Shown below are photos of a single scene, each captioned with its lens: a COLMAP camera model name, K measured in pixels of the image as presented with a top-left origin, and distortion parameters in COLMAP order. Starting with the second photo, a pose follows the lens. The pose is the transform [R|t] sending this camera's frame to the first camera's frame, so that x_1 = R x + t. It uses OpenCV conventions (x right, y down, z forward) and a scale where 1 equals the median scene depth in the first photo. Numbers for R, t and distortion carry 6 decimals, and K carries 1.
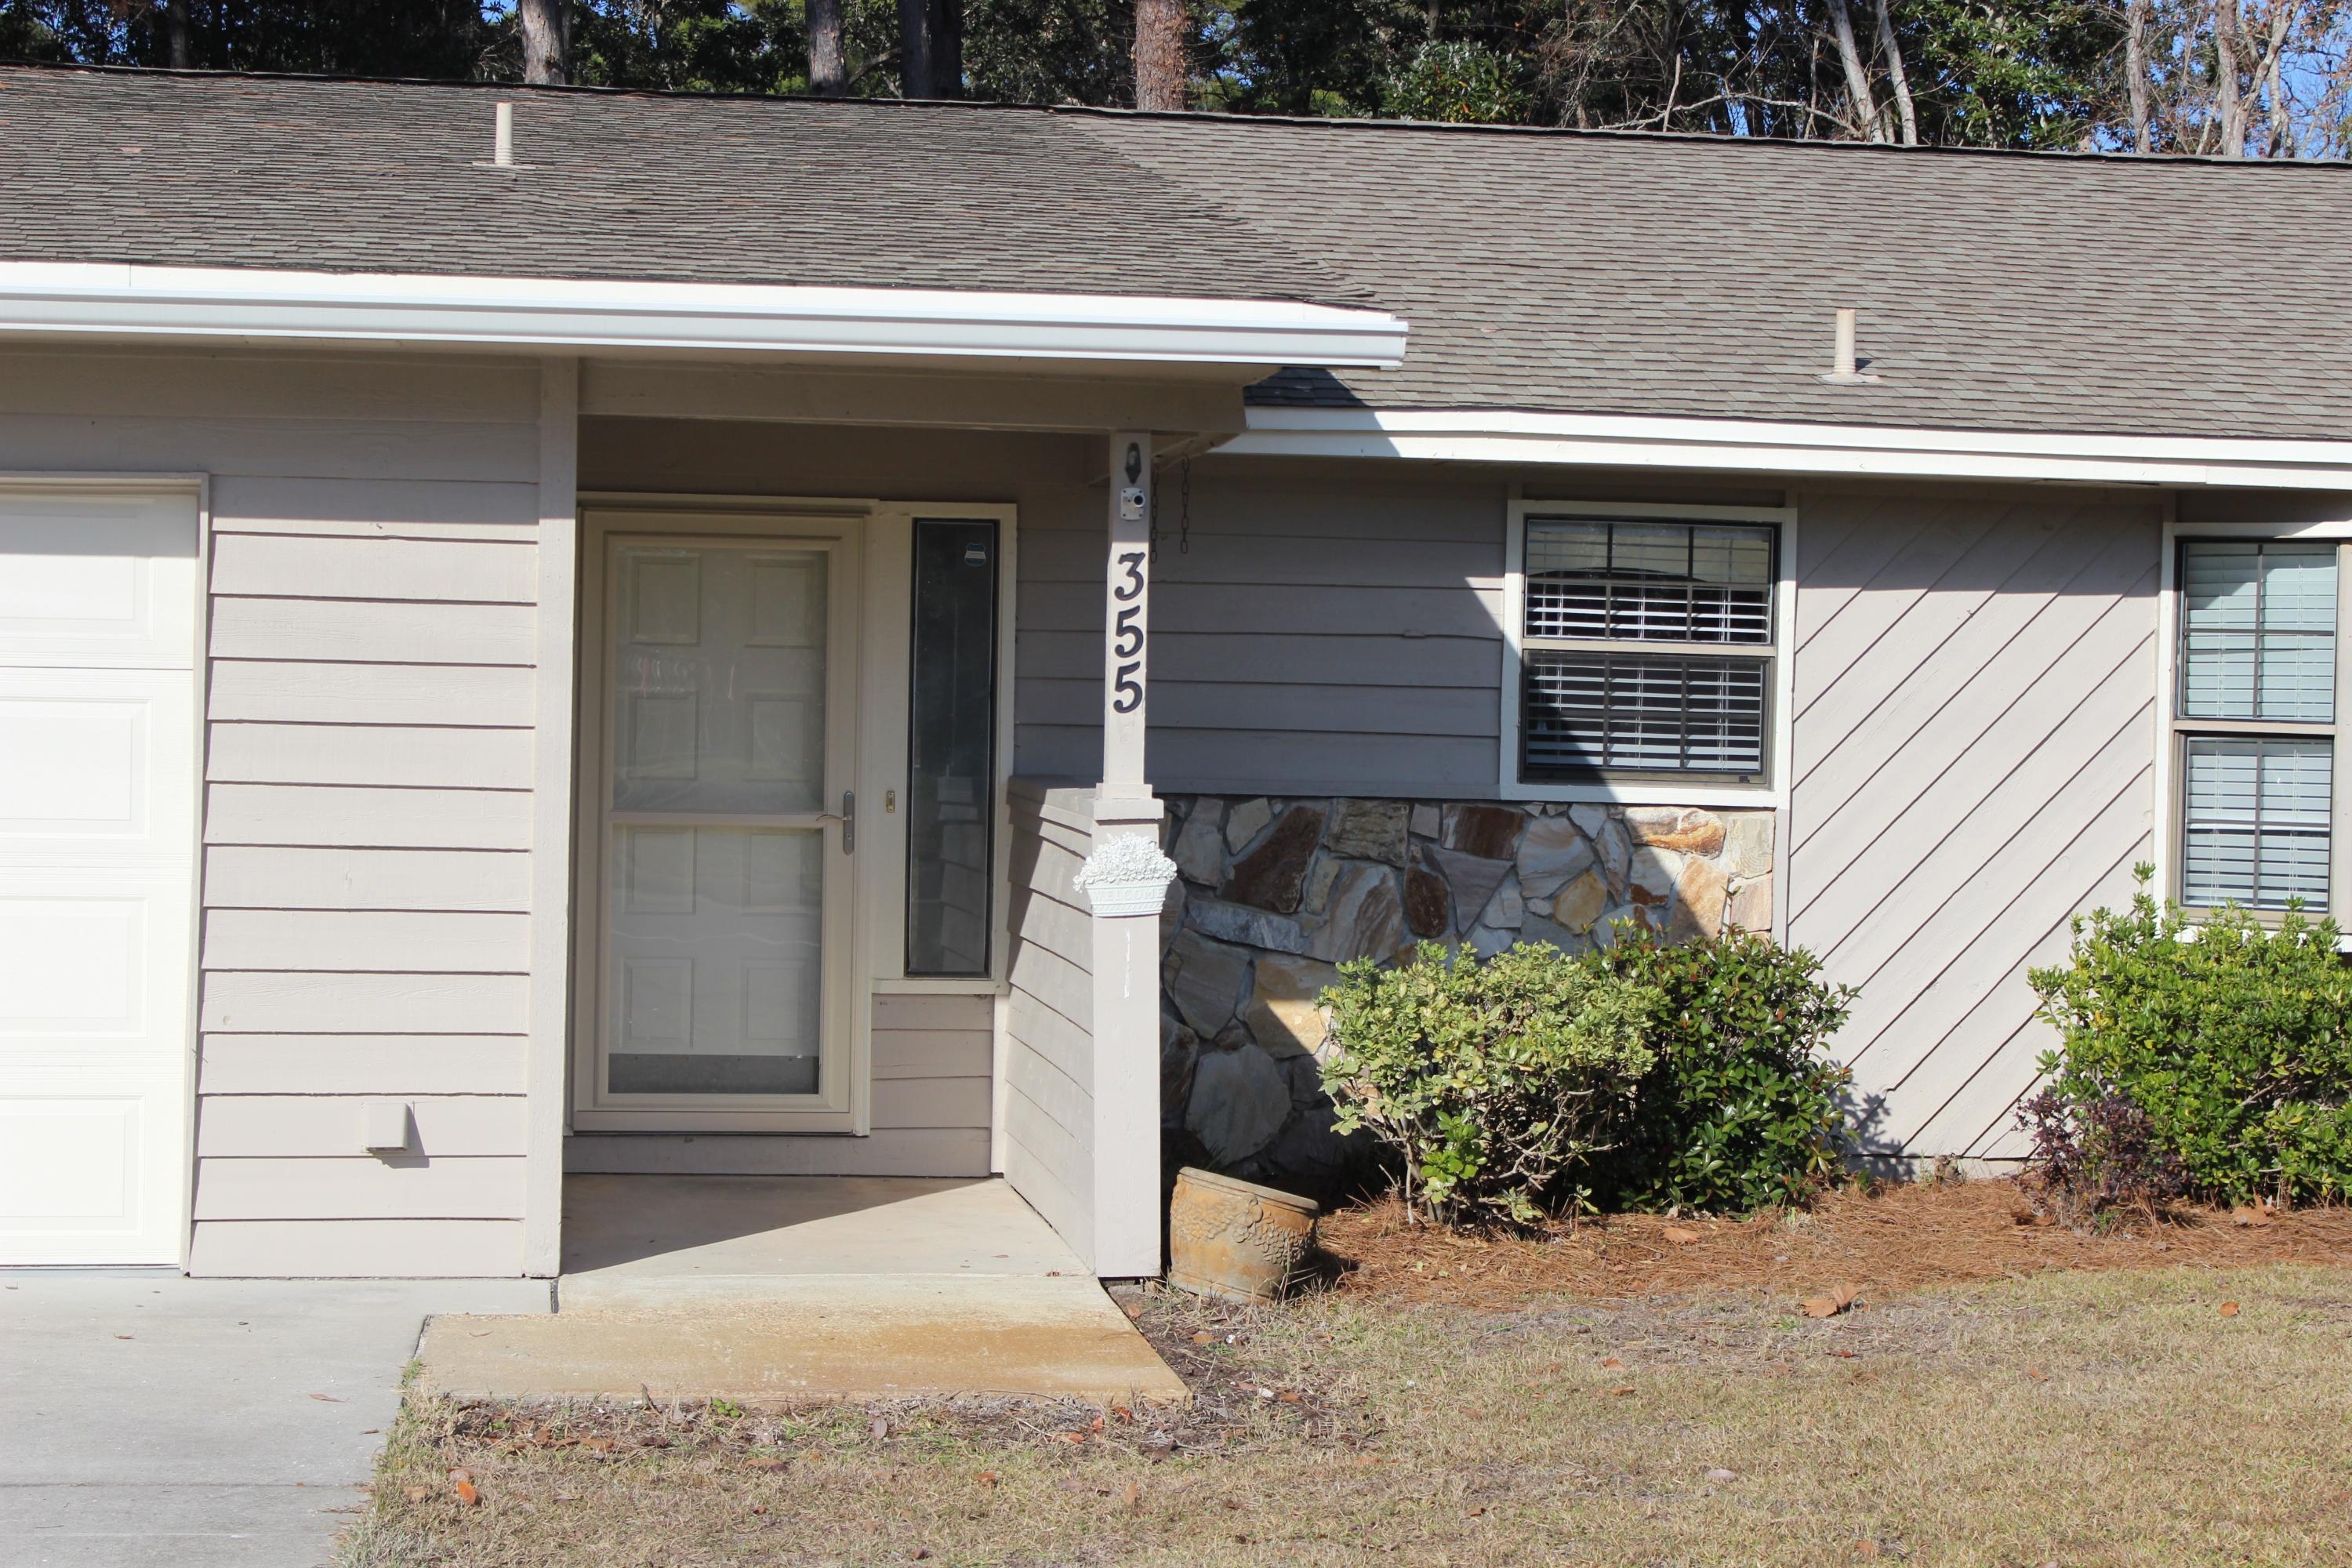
lens RADIAL K [[3997.4, 0, 1176.0], [0, 3997.4, 784.0], [0, 0, 1]] dist [-0.013858, 0.028669]
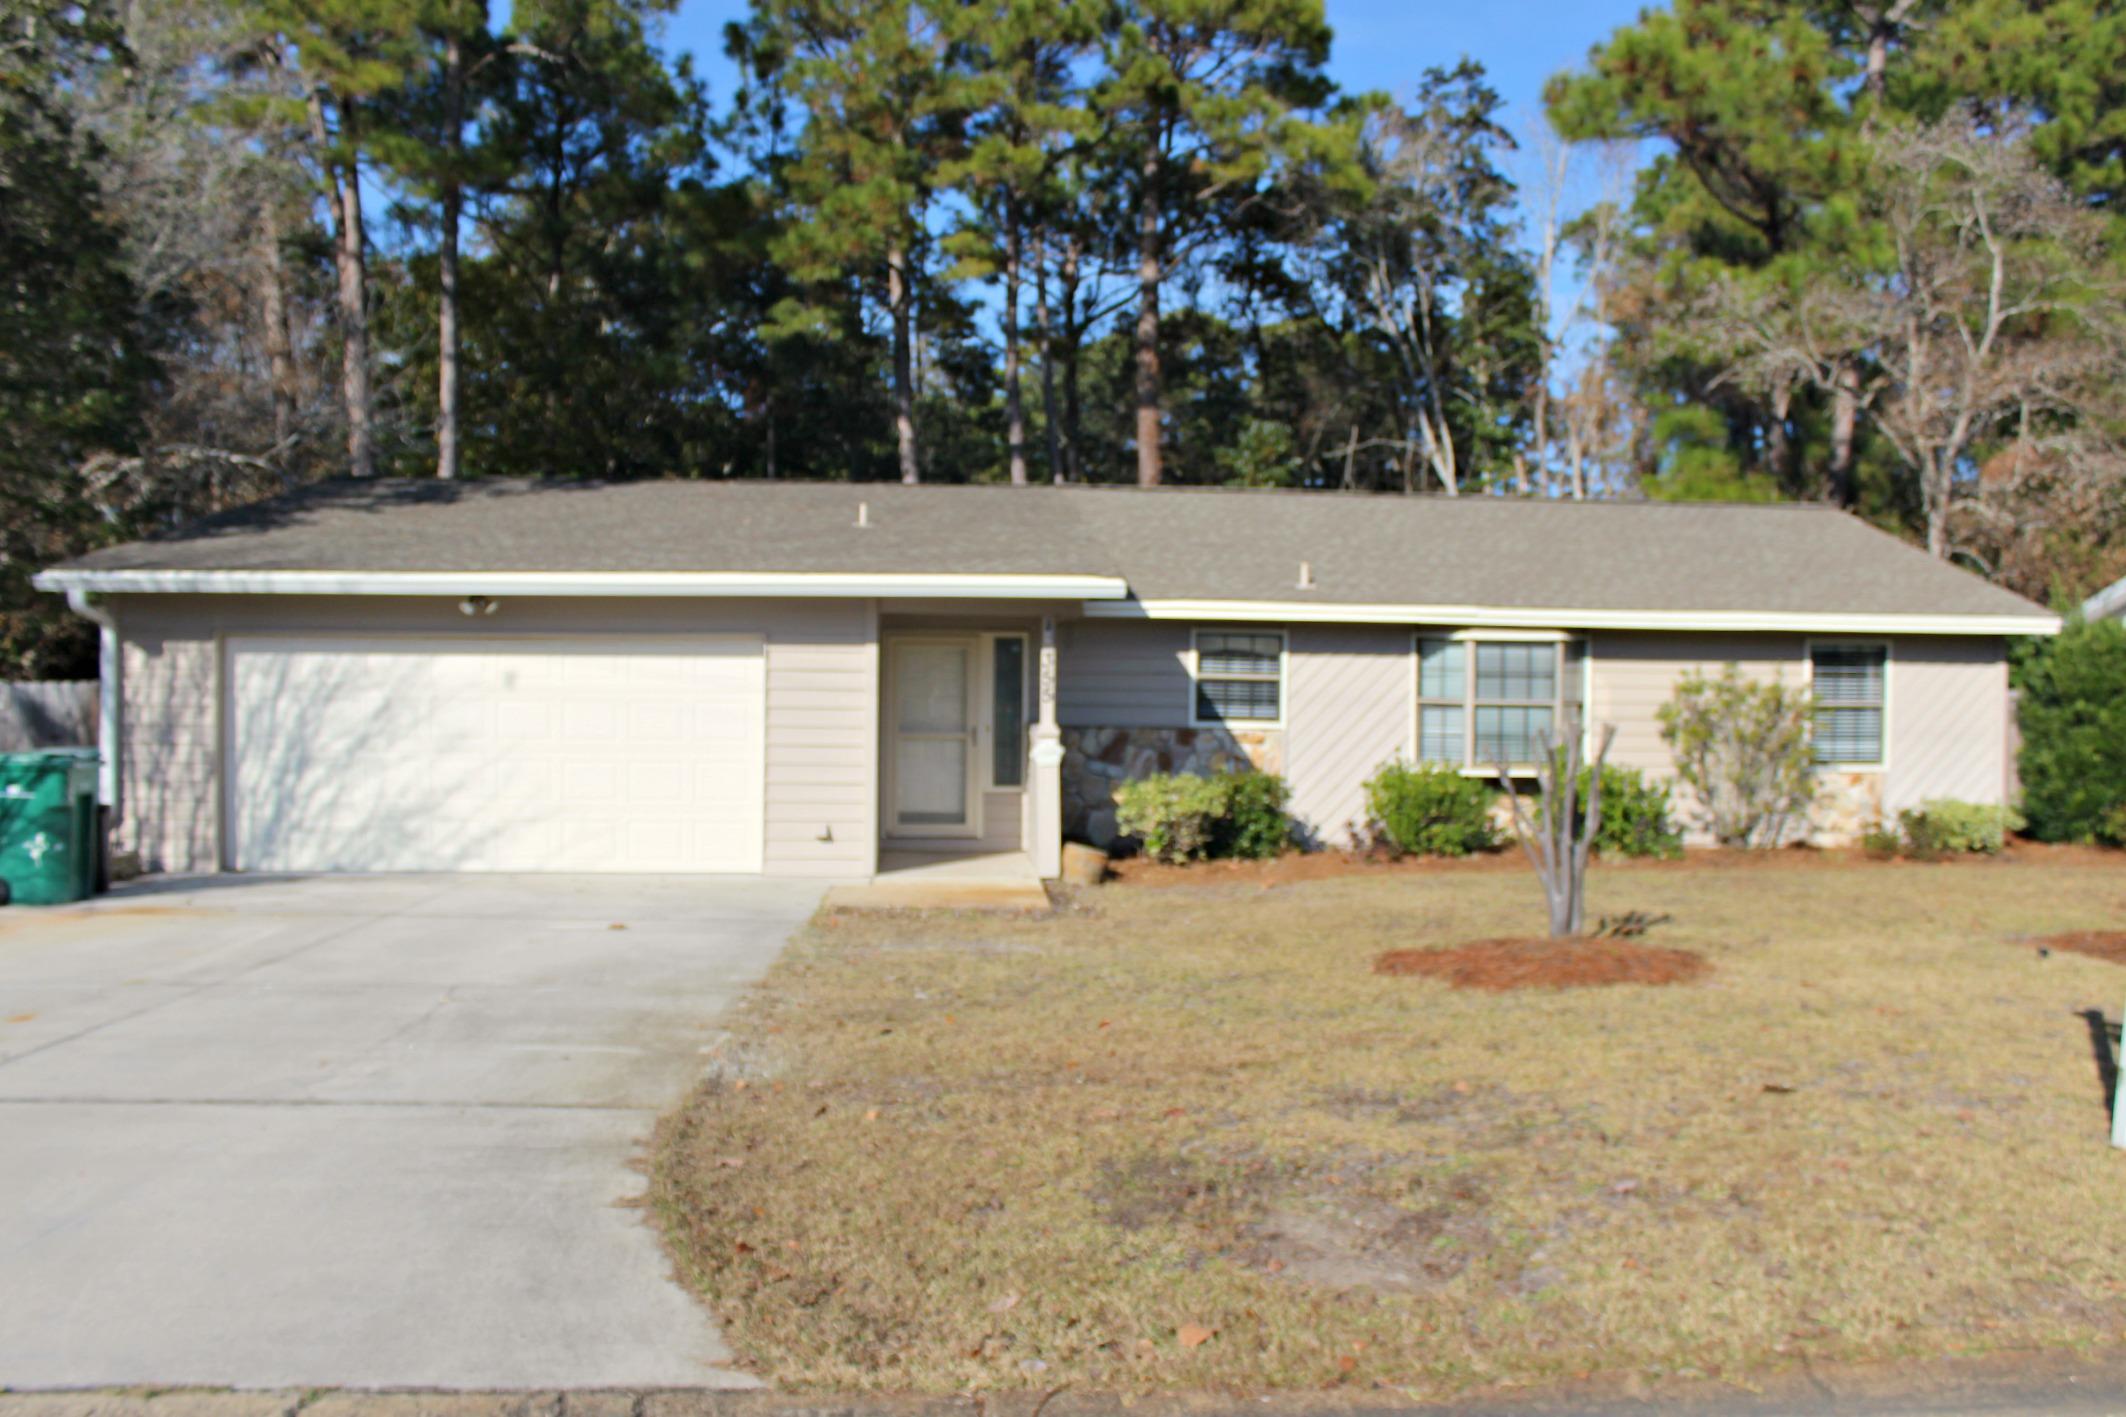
lens RADIAL K [[1746.8, 0, 1063.0], [0, 1746.8, 708.5], [0, 0, 1]] dist [-0.190713, 0.159852]
pose [[0.996630, -0.009158, -0.081516, 0.097934], [0.008962, 0.999956, -0.002770, -0.007524], [0.081537, 0.002030, 0.996668, -0.341779]]
